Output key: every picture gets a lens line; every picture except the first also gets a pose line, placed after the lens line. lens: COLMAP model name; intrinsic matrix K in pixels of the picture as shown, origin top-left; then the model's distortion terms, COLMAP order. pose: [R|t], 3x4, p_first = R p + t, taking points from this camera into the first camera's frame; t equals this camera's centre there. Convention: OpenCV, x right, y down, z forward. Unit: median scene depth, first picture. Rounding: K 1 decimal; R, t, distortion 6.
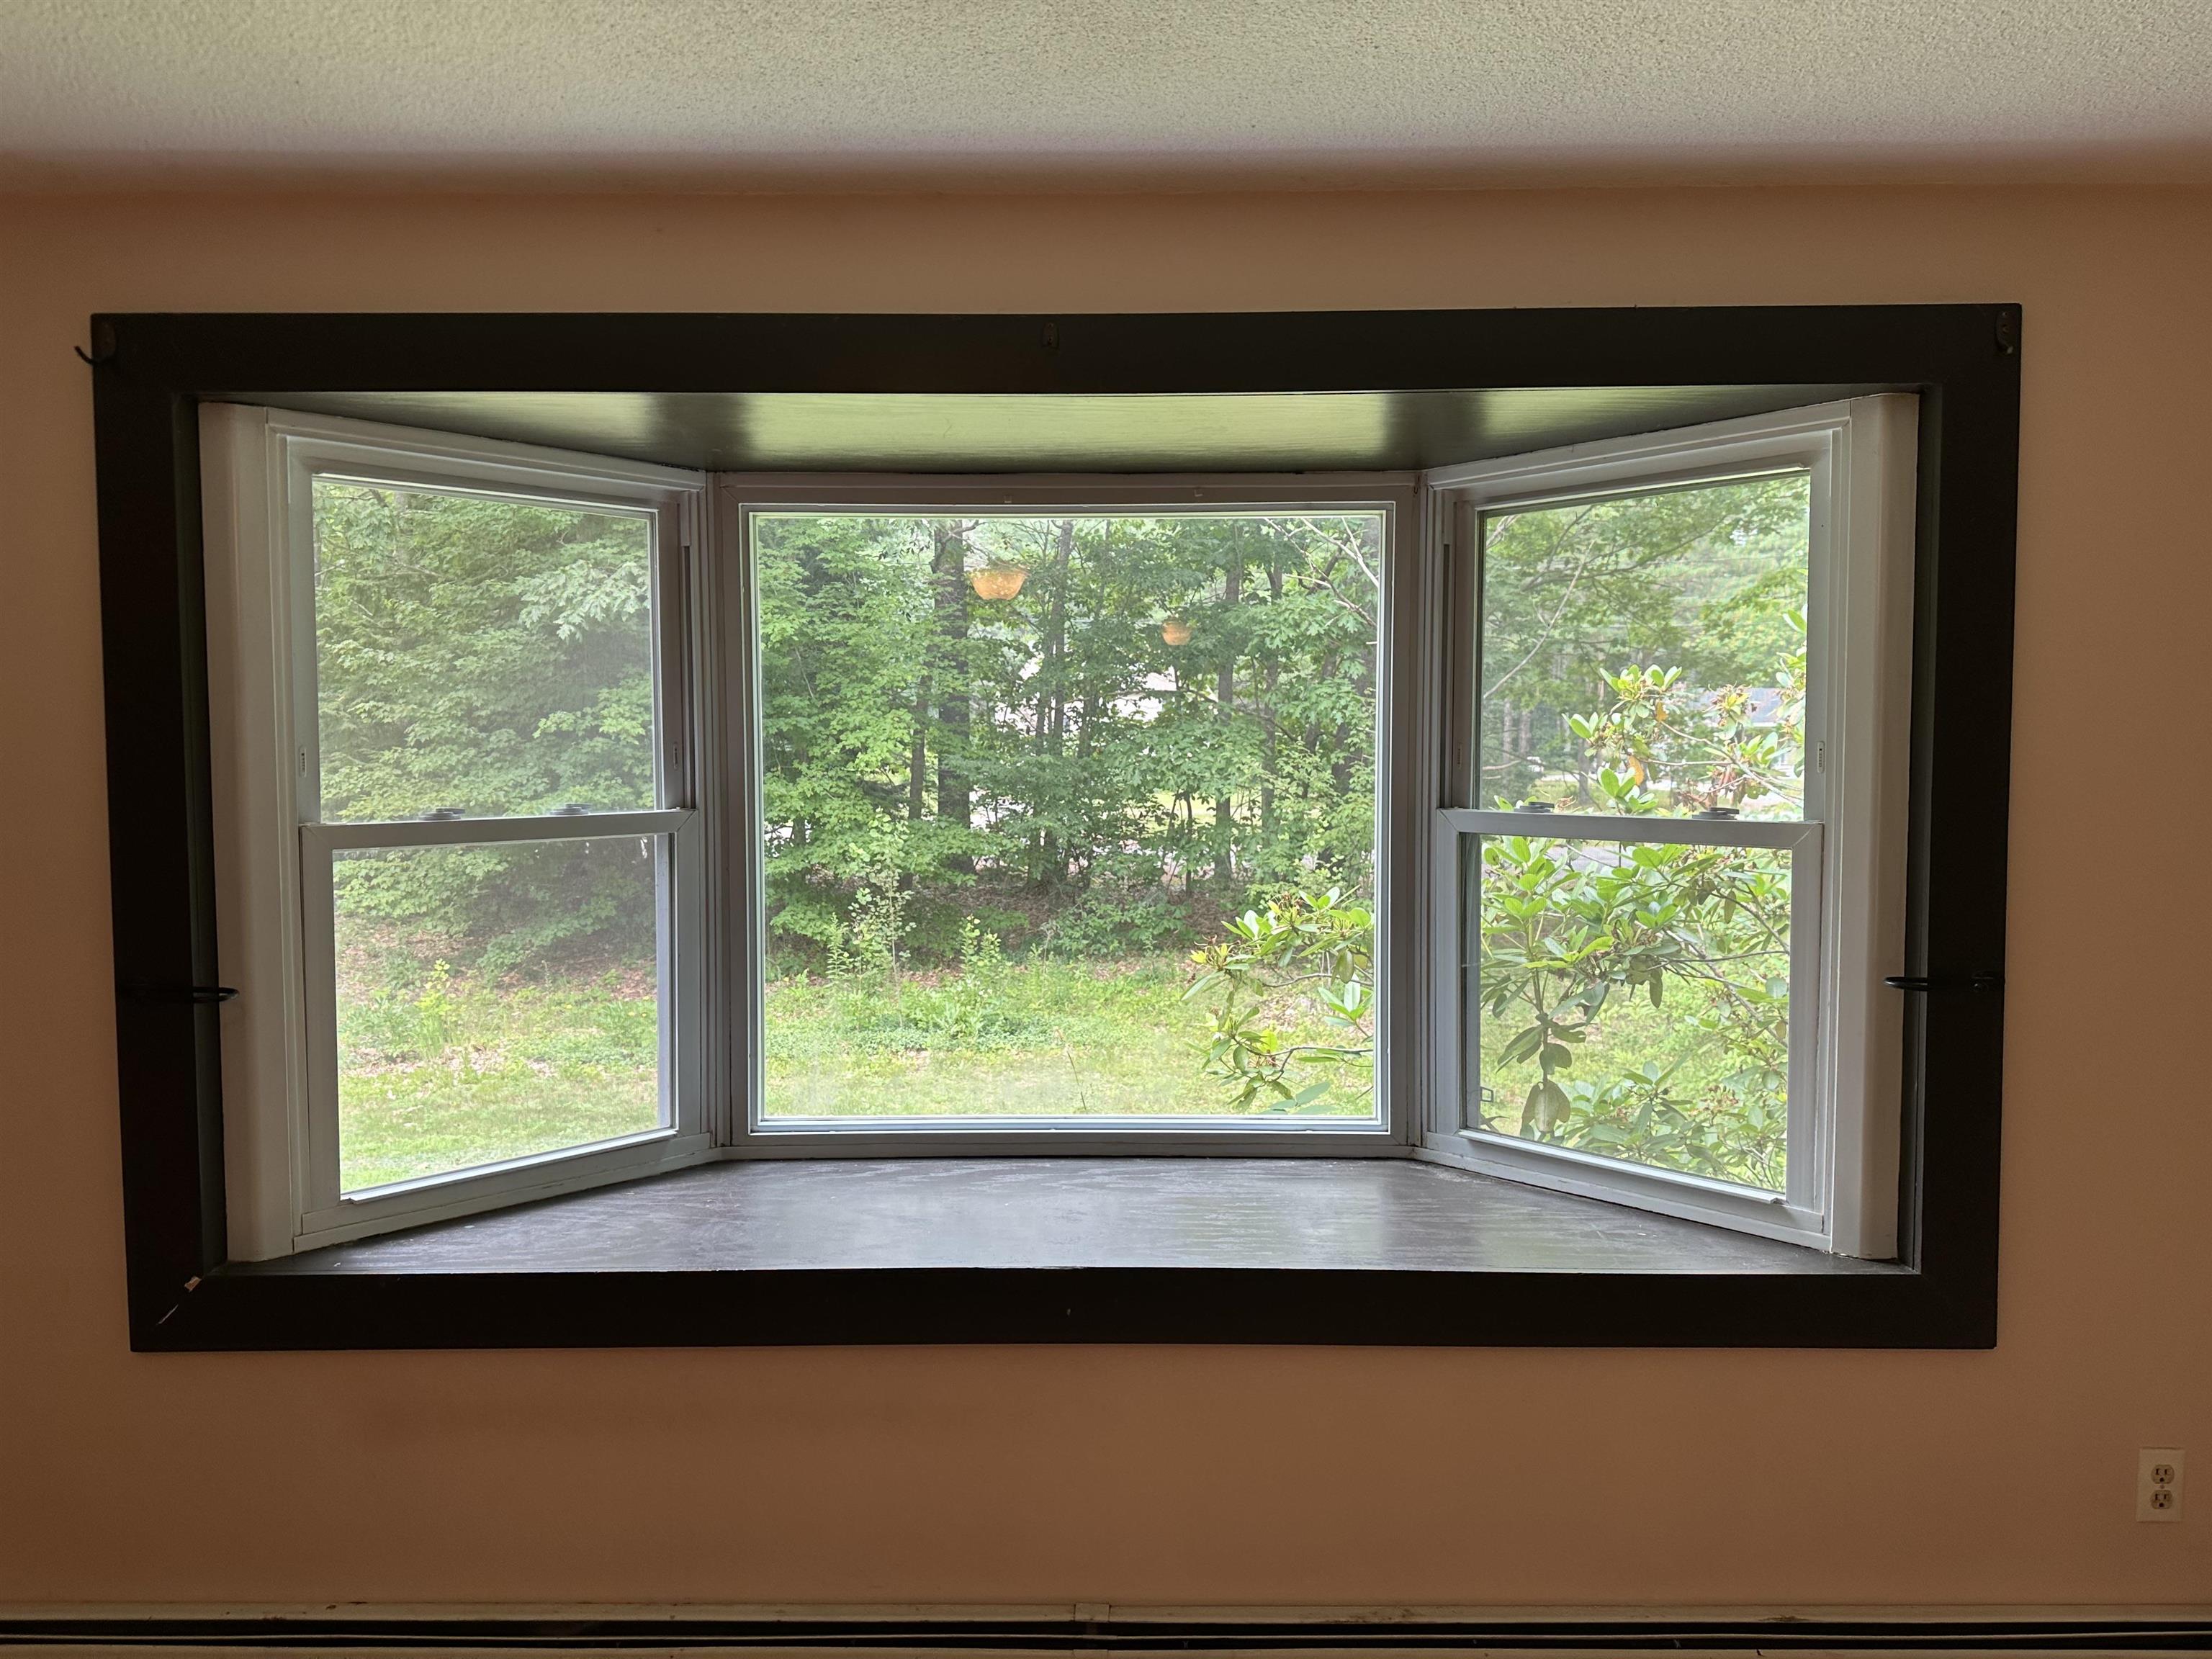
lens RADIAL K [[1495.6, 0, 1106.0], [0, 1495.6, 829.5], [0, 0, 1]] dist [0.005442, -0.000672]
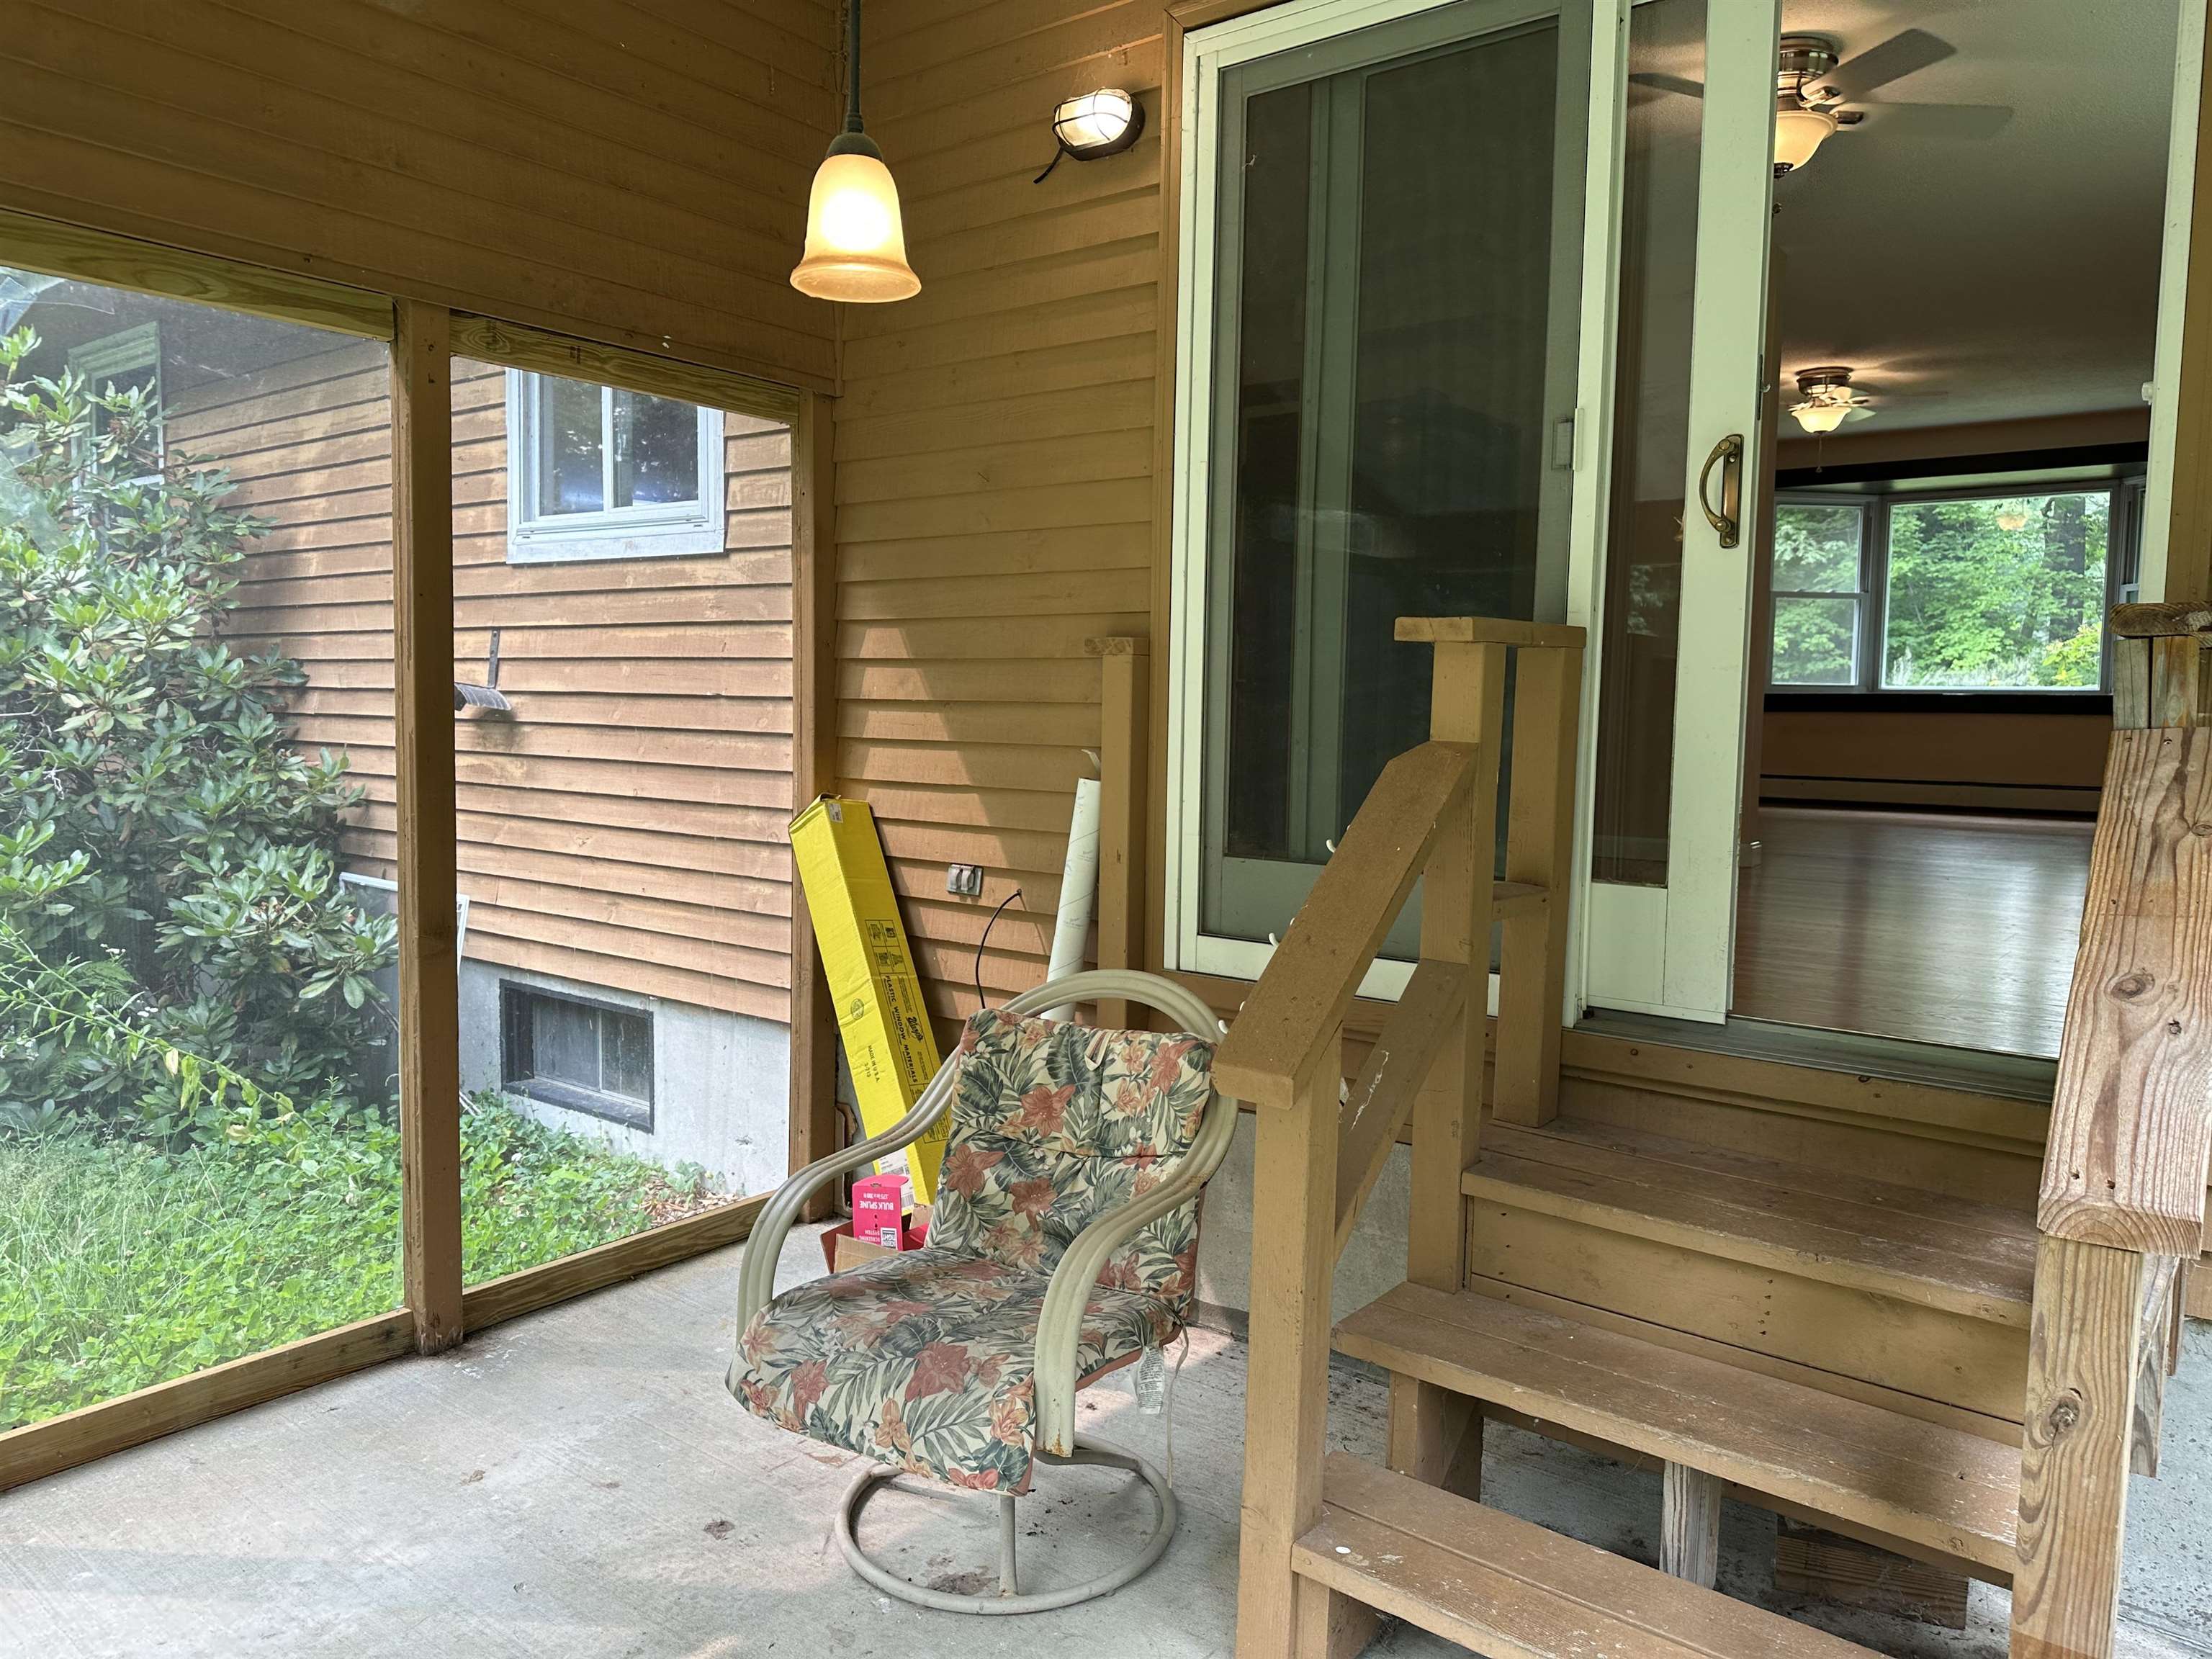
lens RADIAL K [[1569.2, 0, 1106.0], [0, 1569.2, 829.5], [0, 0, 1]] dist [-0.002098, -0.000710]
pose [[0.780736, 0.063304, -0.621646, 0.106568], [-0.055280, 0.997952, 0.032196, 0.085632], [0.622411, 0.009228, 0.782636, -0.489164]]
